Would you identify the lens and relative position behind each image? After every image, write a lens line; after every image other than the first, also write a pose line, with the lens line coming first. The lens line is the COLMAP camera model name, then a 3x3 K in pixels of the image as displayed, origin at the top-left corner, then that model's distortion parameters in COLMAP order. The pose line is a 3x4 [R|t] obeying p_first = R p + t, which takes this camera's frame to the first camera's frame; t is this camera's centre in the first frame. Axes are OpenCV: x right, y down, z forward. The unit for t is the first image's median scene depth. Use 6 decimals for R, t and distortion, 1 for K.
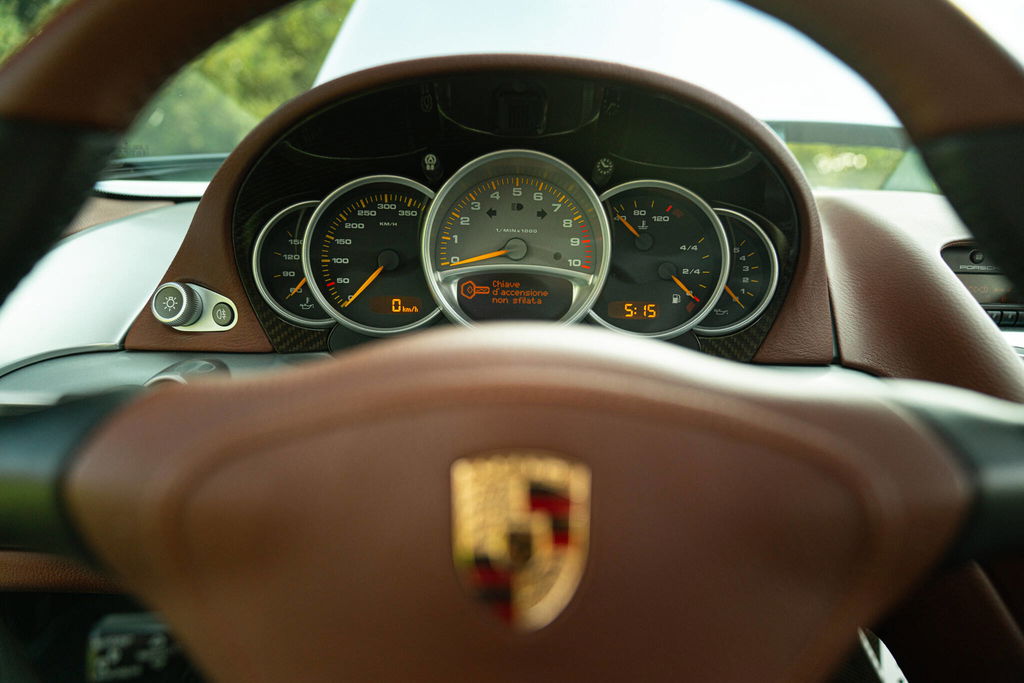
lens RADIAL K [[709.6, 0, 512.8], [0, 709.6, 342.8], [0, 0, 1]] dist [-0.002483, 0.000707]
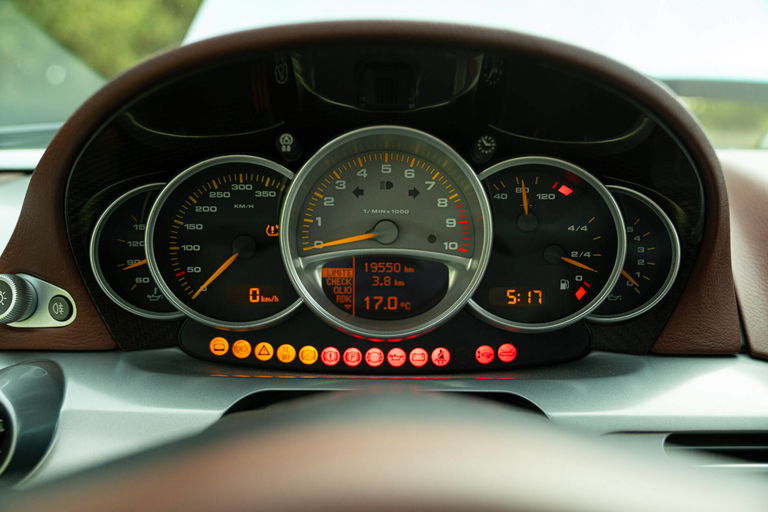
lens RADIAL K [[648.7, 0, 383.3], [0, 648.7, 255.5], [0, 0, 1]] dist [0.014670, 0.000716]
pose [[0.999923, -0.012313, -0.001190, 0.001904], [0.012270, 0.999443, -0.031041, -0.076930], [0.001571, 0.031024, 0.999517, 0.177400]]
